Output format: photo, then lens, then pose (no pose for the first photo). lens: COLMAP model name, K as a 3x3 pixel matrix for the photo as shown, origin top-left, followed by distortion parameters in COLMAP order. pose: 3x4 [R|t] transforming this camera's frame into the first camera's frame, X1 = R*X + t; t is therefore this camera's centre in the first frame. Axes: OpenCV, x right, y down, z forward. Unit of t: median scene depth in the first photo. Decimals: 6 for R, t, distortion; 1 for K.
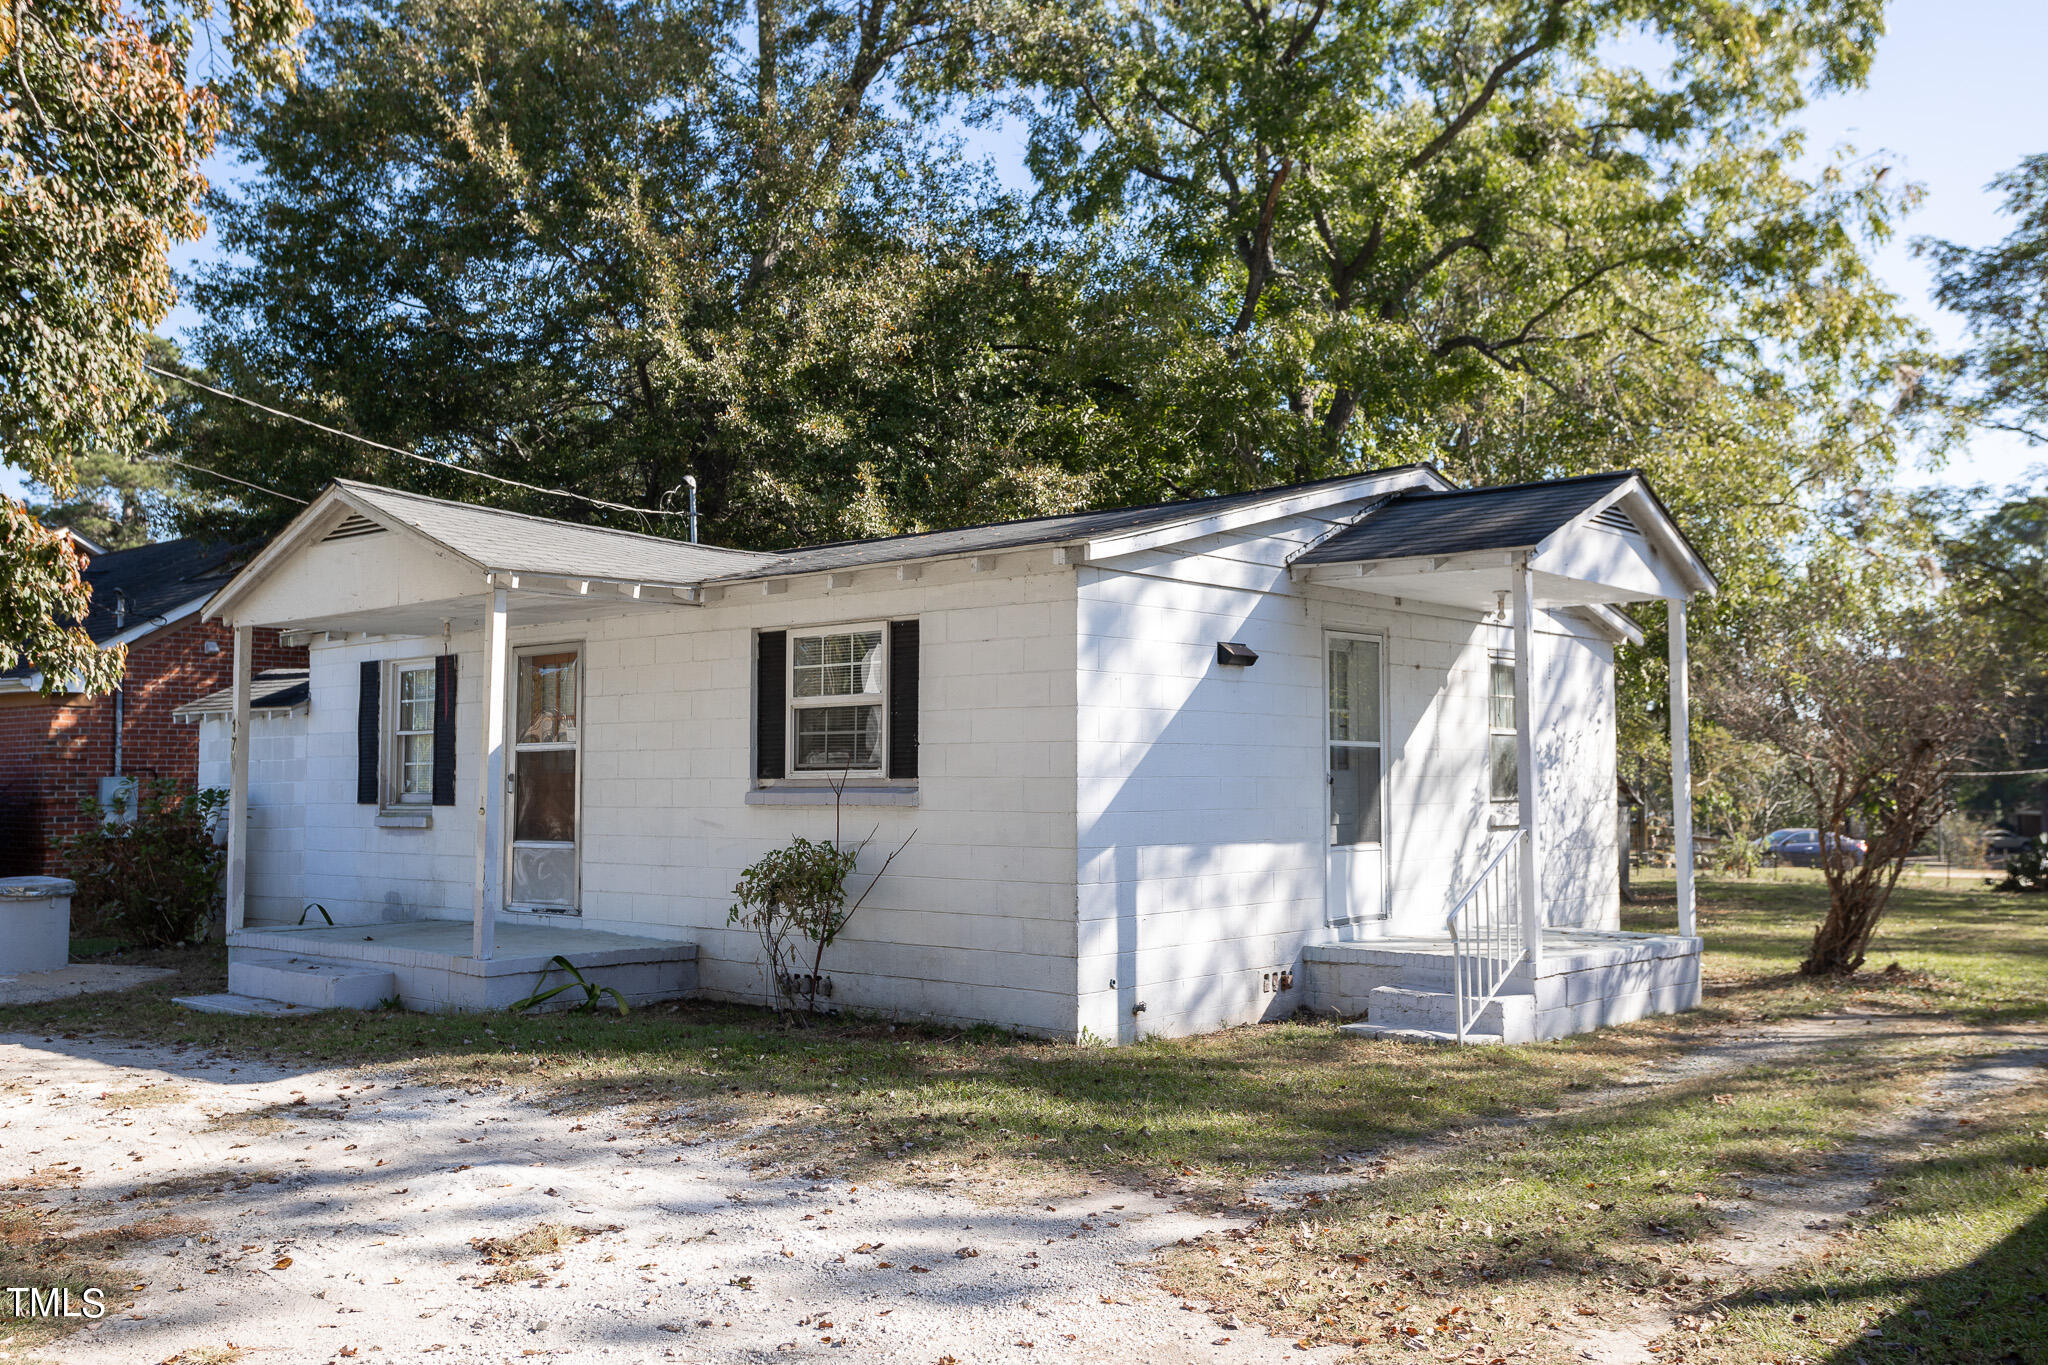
lens RADIAL K [[1903.2, 0, 1024.0], [0, 1903.2, 682.5], [0, 0, 1]] dist [0.008550, 0.007003]
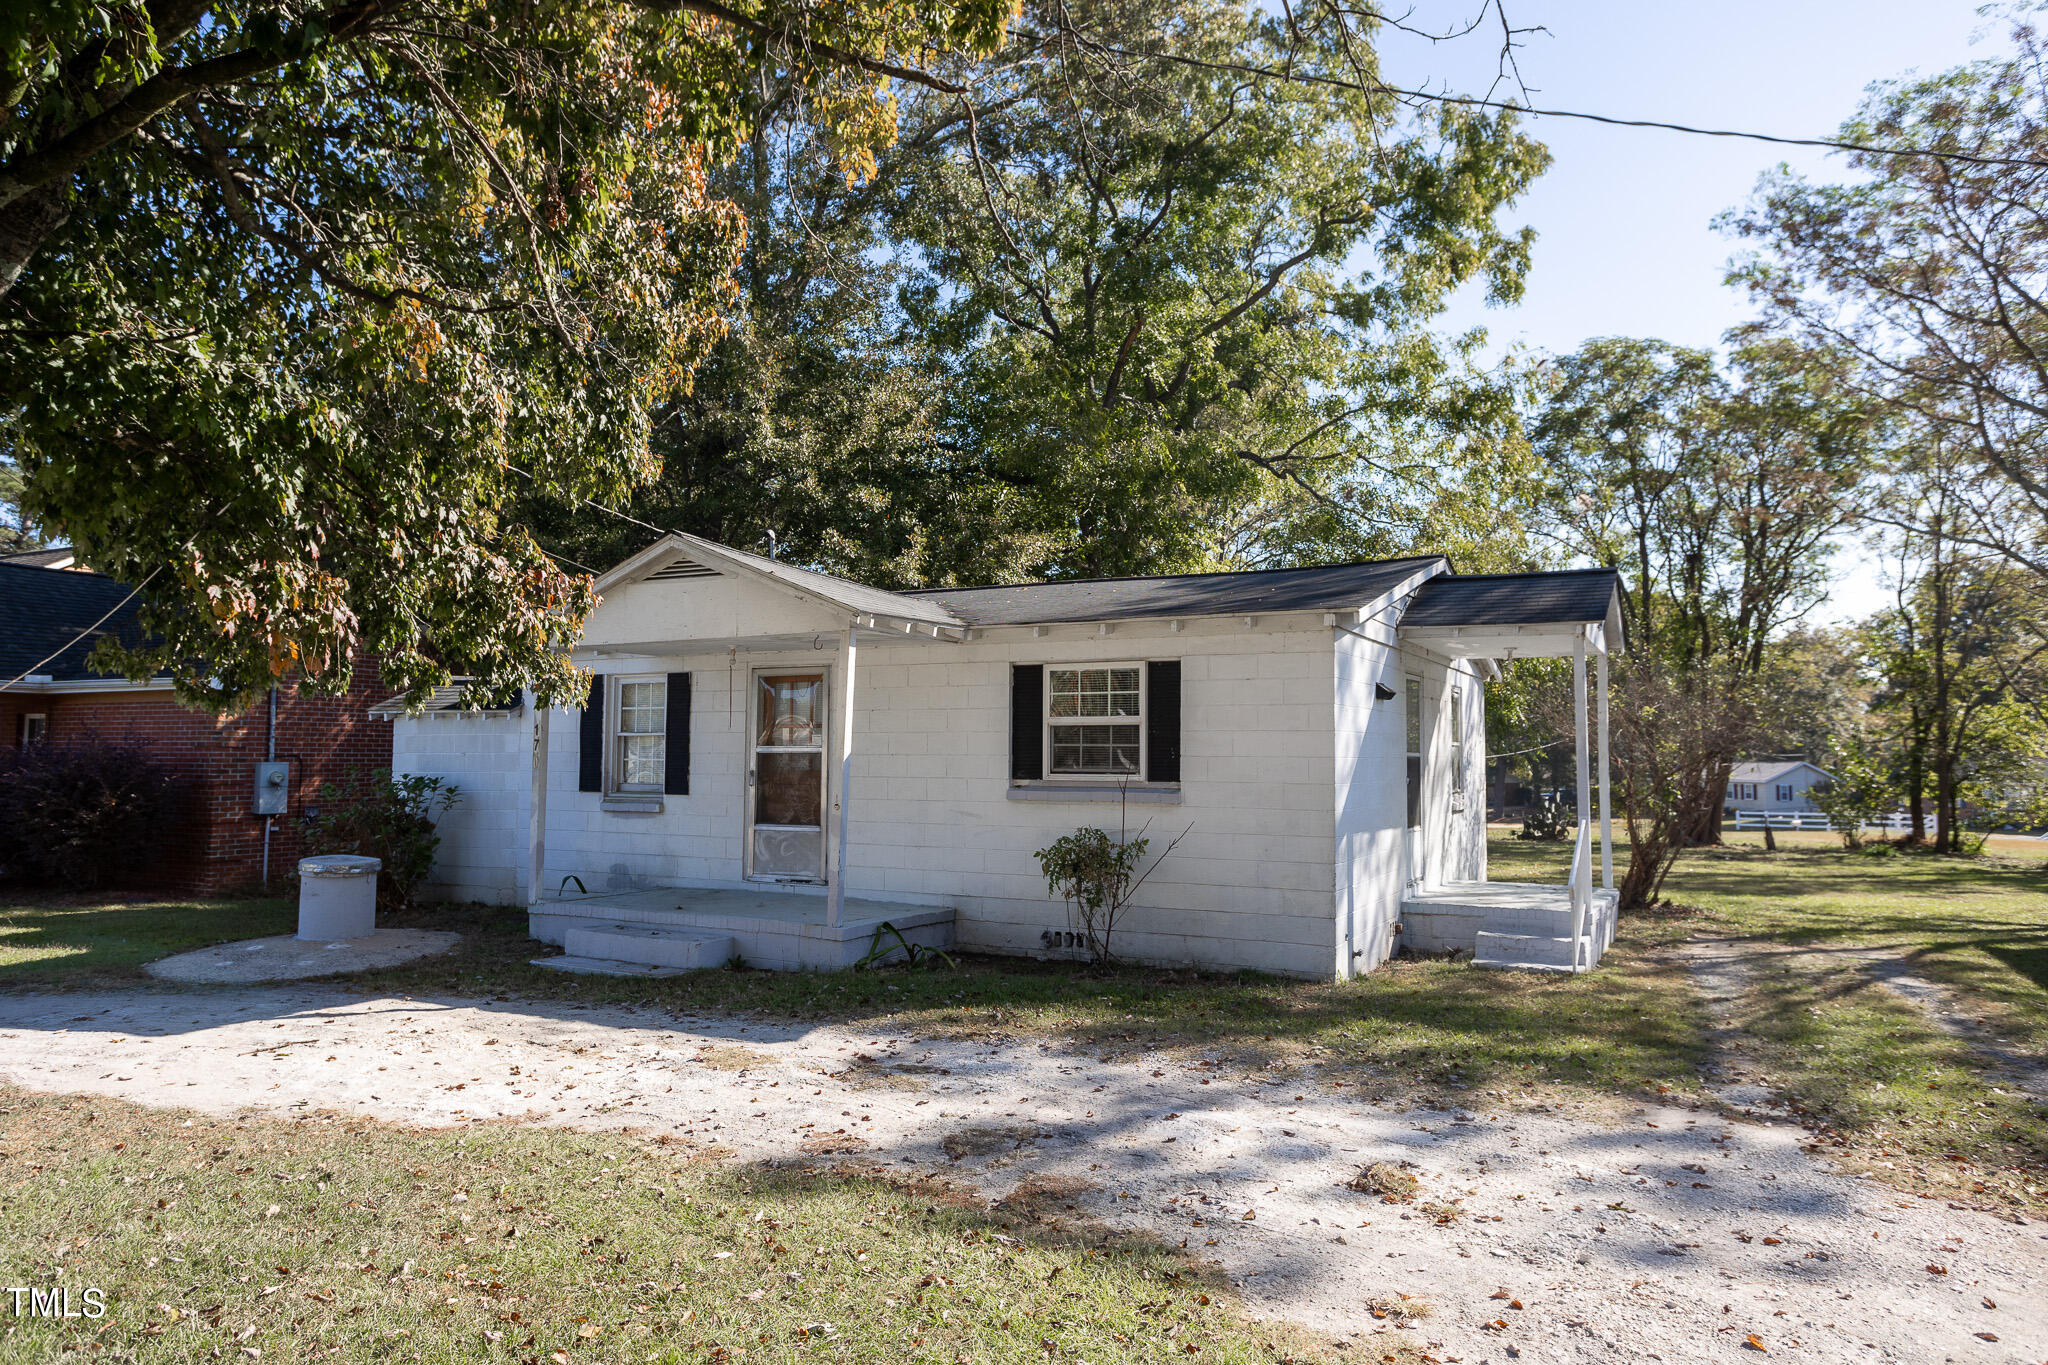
lens RADIAL K [[1384.0, 0, 1024.0], [0, 1384.0, 682.5], [0, 0, 1]] dist [-0.020438, 0.000277]
pose [[0.970315, 0.020392, 0.240985, -0.327720], [-0.020791, 0.999783, -0.000887, -0.012830], [-0.240951, -0.004150, 0.970528, 0.085384]]
